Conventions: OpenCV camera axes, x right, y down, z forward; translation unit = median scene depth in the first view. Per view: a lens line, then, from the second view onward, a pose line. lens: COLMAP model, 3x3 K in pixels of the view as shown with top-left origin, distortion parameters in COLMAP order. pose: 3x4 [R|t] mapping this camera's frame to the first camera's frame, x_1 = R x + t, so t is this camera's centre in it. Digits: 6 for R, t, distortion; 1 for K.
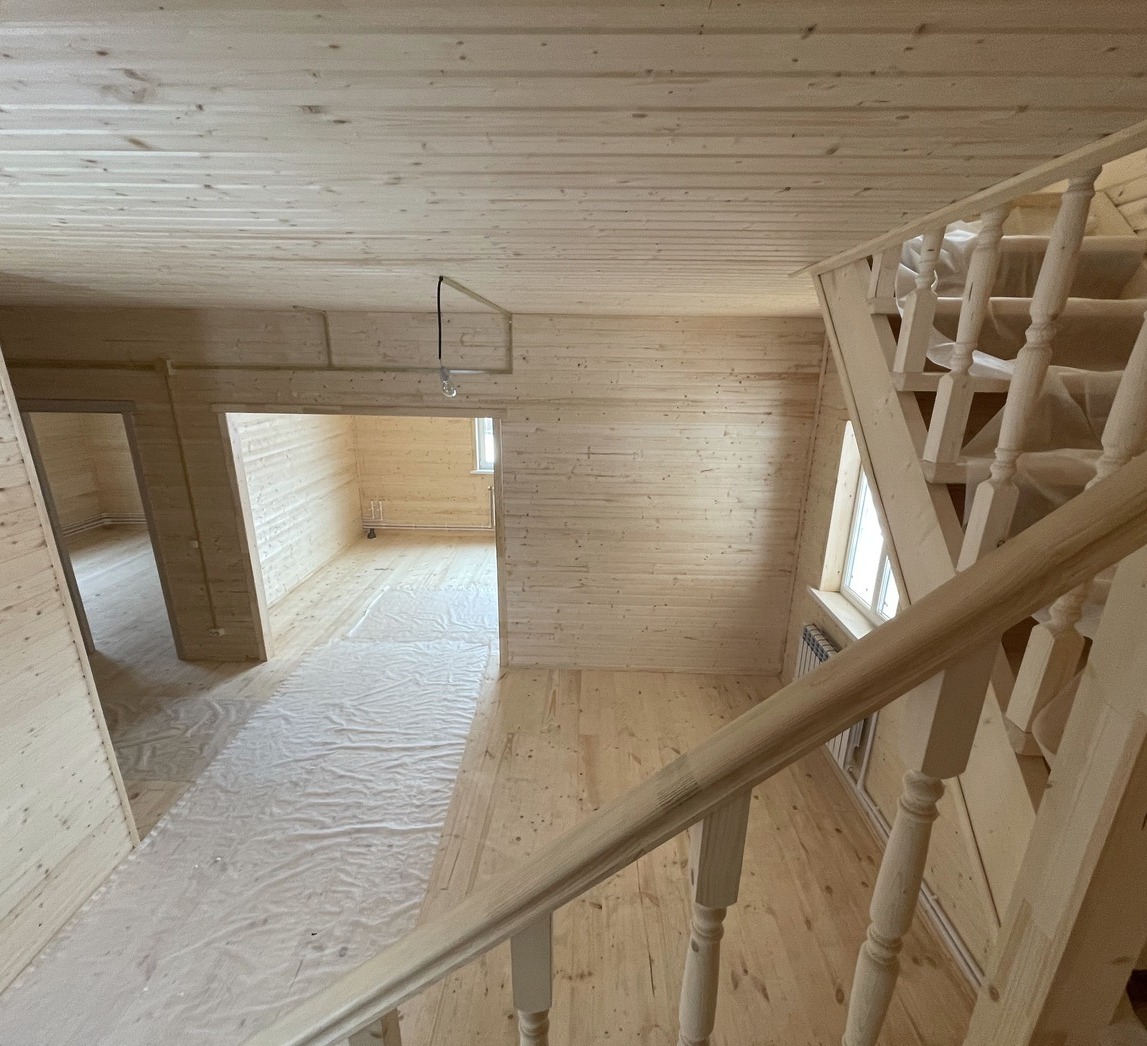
lens RADIAL K [[603.5, 0, 573.9], [0, 603.5, 564.8], [0, 0, 1]] dist [0.002066, 0.000805]
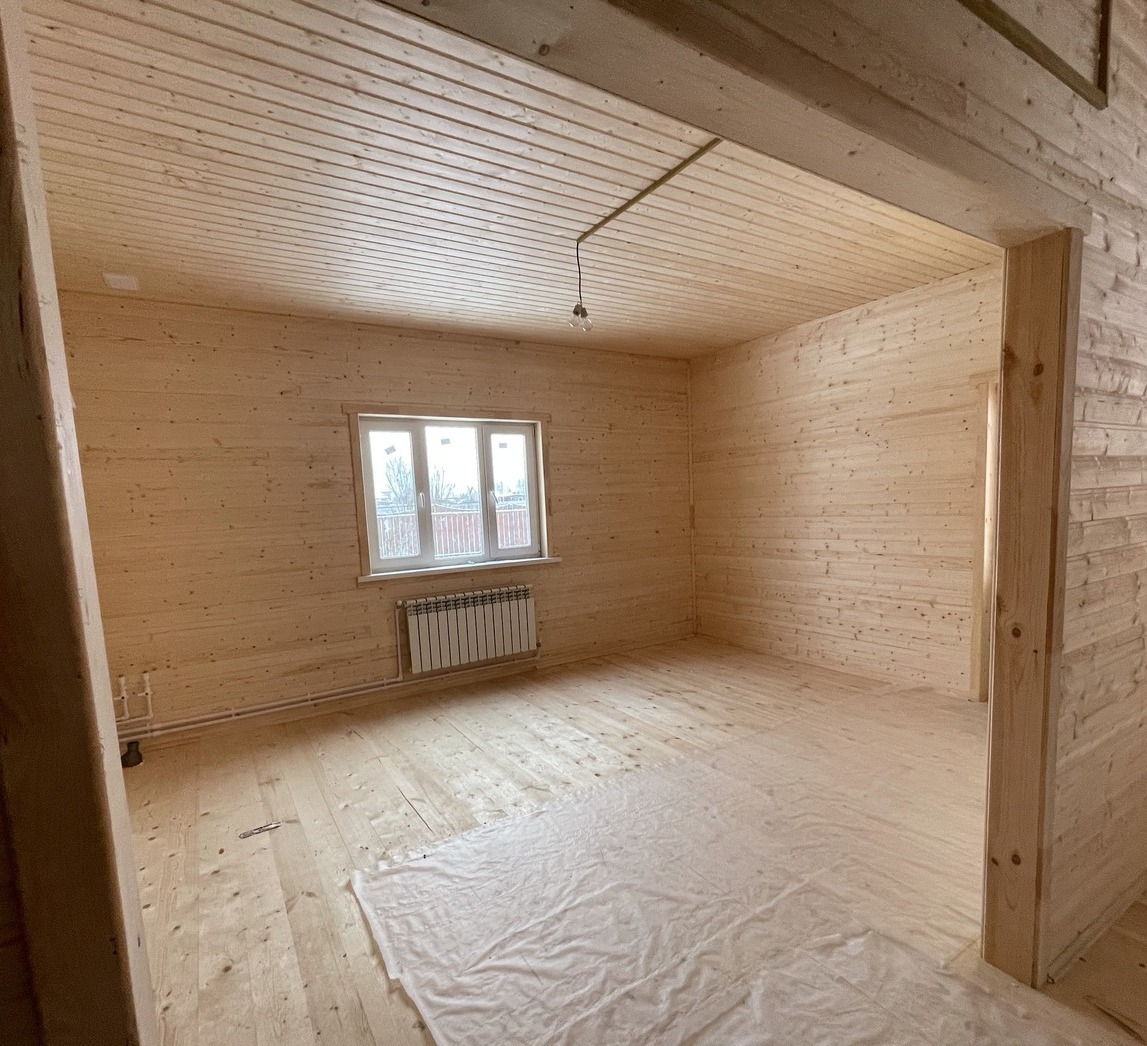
lens RADIAL K [[603.5, 0, 573.9], [0, 603.5, 564.8], [0, 0, 1]] dist [0.002066, 0.000805]
pose [[0.828796, -0.109601, 0.548713, -0.332782], [0.234239, 0.958528, -0.162345, -0.042546], [-0.508163, 0.263081, 0.820097, 0.528529]]
